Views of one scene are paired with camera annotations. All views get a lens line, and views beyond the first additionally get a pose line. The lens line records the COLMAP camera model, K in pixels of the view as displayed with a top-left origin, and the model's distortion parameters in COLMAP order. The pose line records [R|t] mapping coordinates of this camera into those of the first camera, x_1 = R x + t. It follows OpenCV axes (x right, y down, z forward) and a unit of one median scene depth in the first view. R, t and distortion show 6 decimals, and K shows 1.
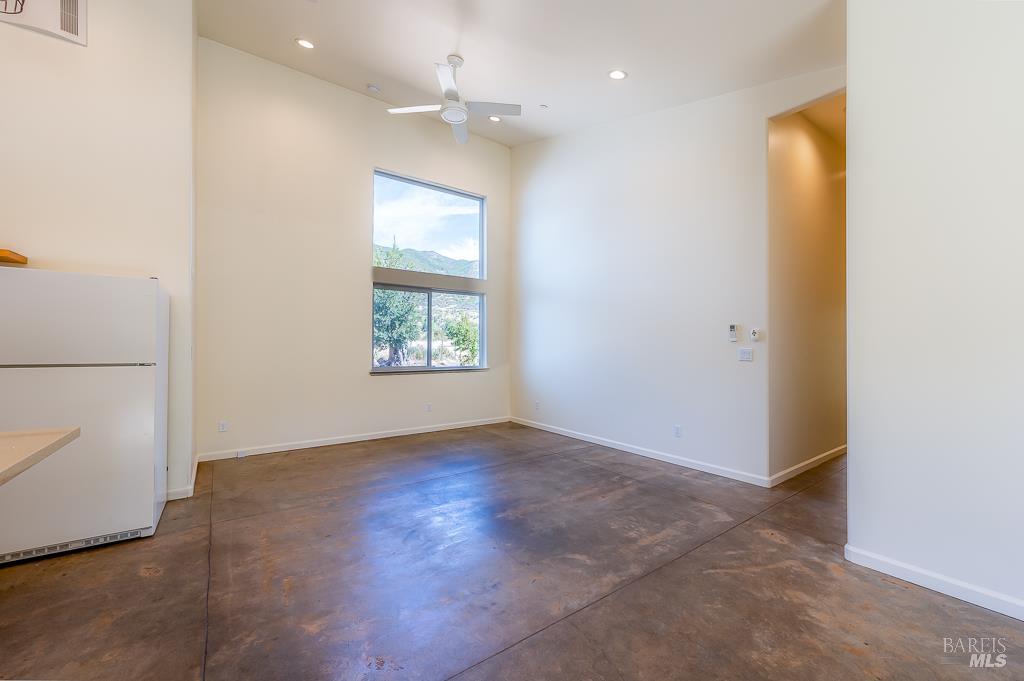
lens RADIAL K [[405.1, 0, 514.1], [0, 405.1, 344.7], [0, 0, 1]] dist [-0.001753, -0.000361]
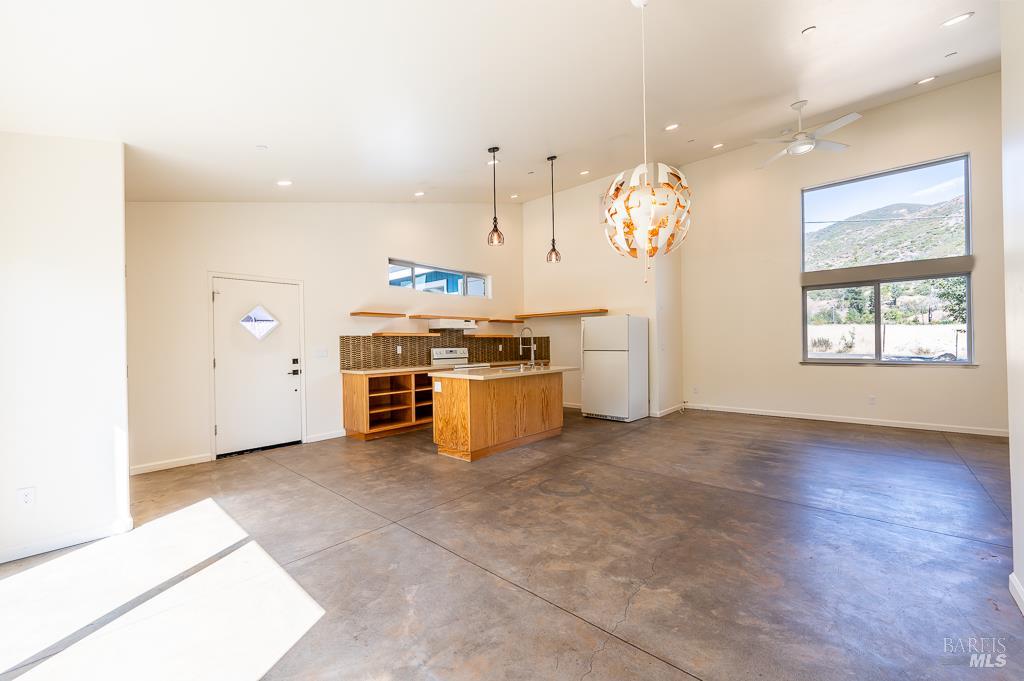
lens RADIAL K [[402.5, 0, 513.8], [0, 402.5, 344.3], [0, 0, 1]] dist [-0.001637, 0.000104]
pose [[0.212111, -0.007629, -0.977216, 1.179000], [0.019641, 0.999801, -0.003542, 0.005695], [0.977048, -0.018443, 0.212218, -0.145715]]
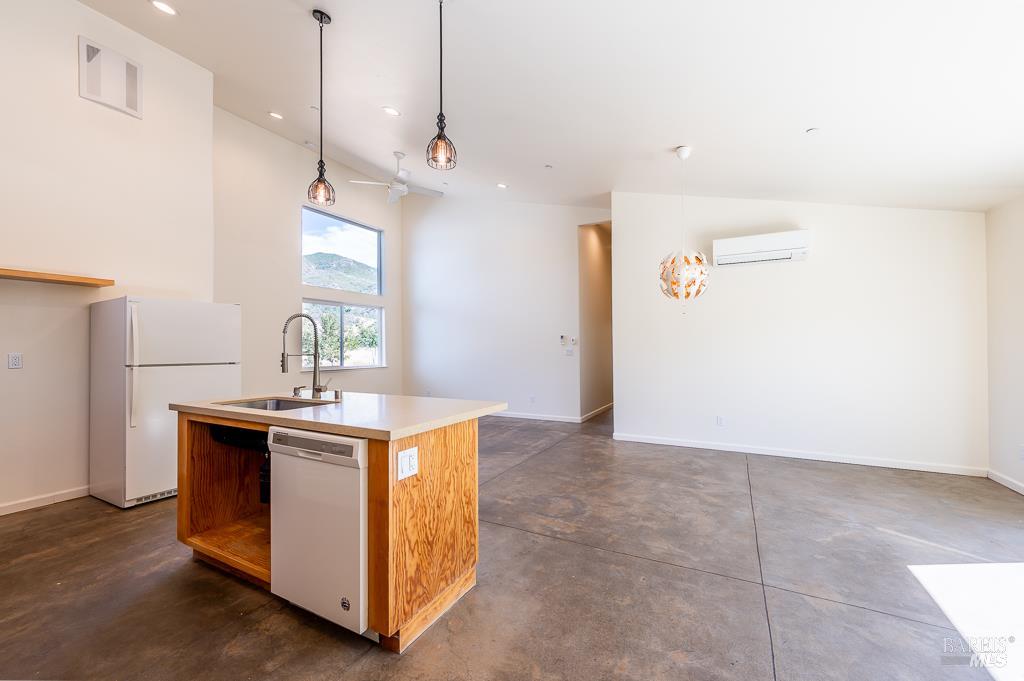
lens RADIAL K [[405.1, 0, 514.1], [0, 405.1, 344.7], [0, 0, 1]] dist [-0.001753, -0.000361]
pose [[0.901772, -0.005881, 0.432172, -0.569925], [0.008548, 0.999955, -0.004227, -0.003607], [-0.432128, 0.007506, 0.901781, -0.700131]]
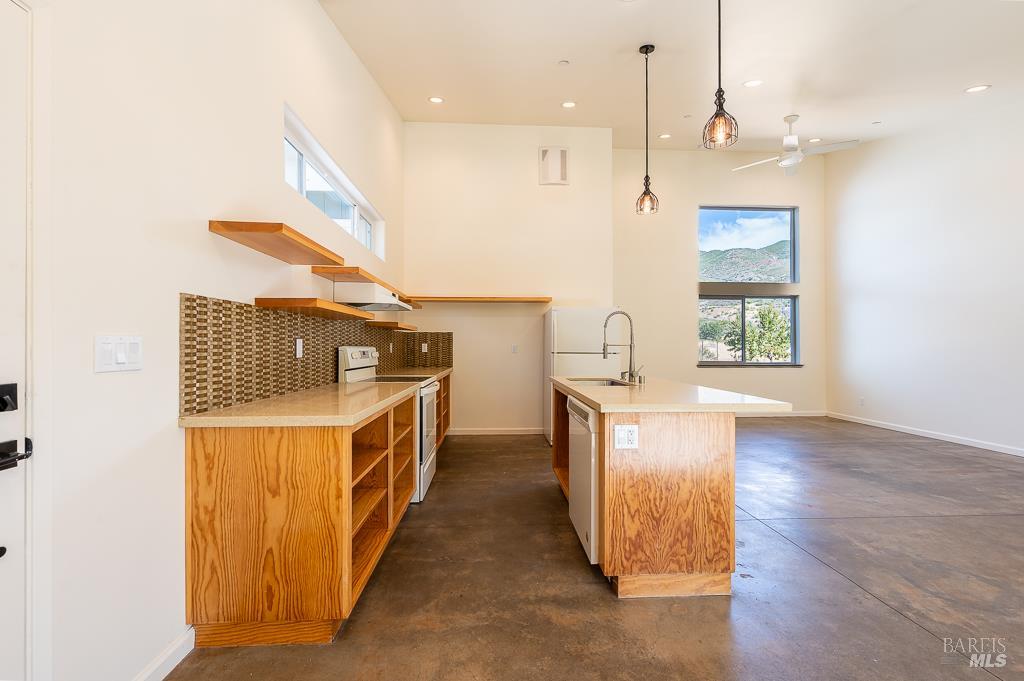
lens RADIAL K [[411.0, 0, 513.5], [0, 411.0, 345.5], [0, 0, 1]] dist [-0.001132, 0.000081]
pose [[0.836161, -0.005191, -0.548459, -0.239354], [0.004504, 0.999986, -0.002598, 0.014001], [0.548465, -0.000298, 0.836173, -0.773025]]
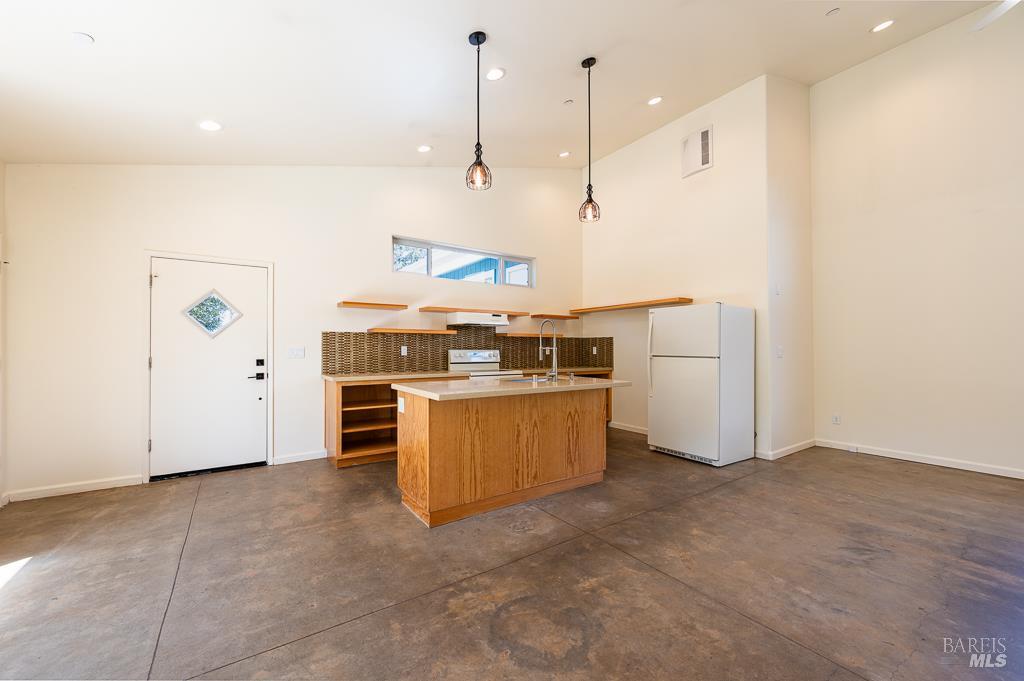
lens RADIAL K [[402.5, 0, 513.8], [0, 402.5, 344.3], [0, 0, 1]] dist [-0.001637, 0.000104]
pose [[-0.027647, -0.015305, -0.999501, 0.630555], [0.004352, 0.999871, -0.015431, 0.016899], [0.999608, -0.004776, -0.027577, 0.231907]]
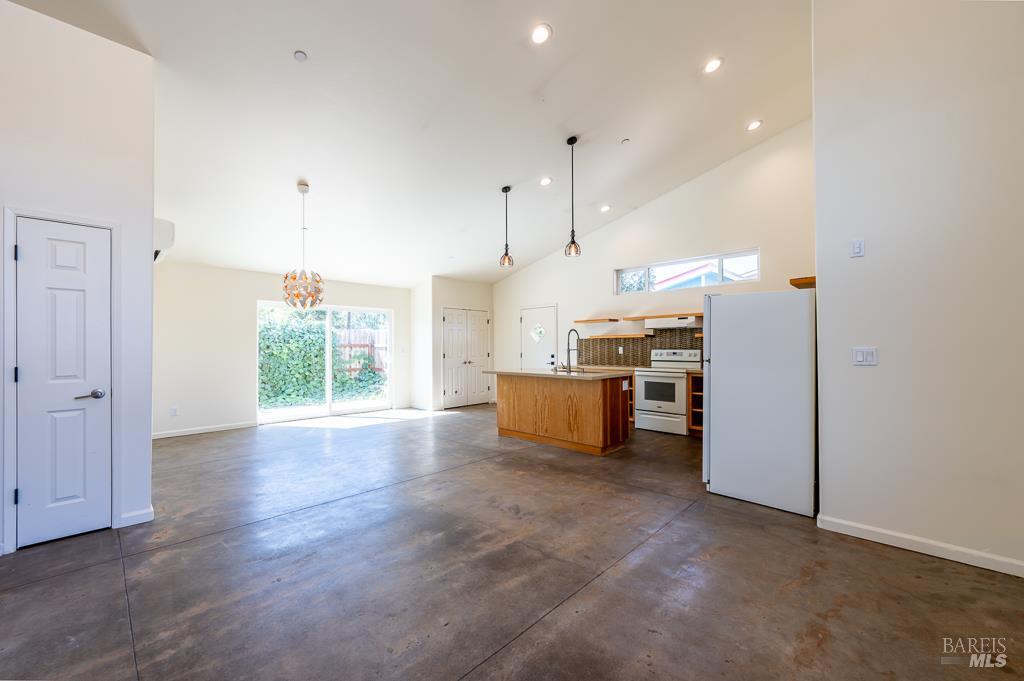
lens RADIAL K [[405.1, 0, 514.1], [0, 405.1, 344.7], [0, 0, 1]] dist [-0.001753, -0.000361]
pose [[-0.984953, 0.000241, -0.172820, -0.045063], [0.002355, 0.999925, -0.012026, 0.009942], [0.172805, -0.012252, -0.984880, 2.001569]]
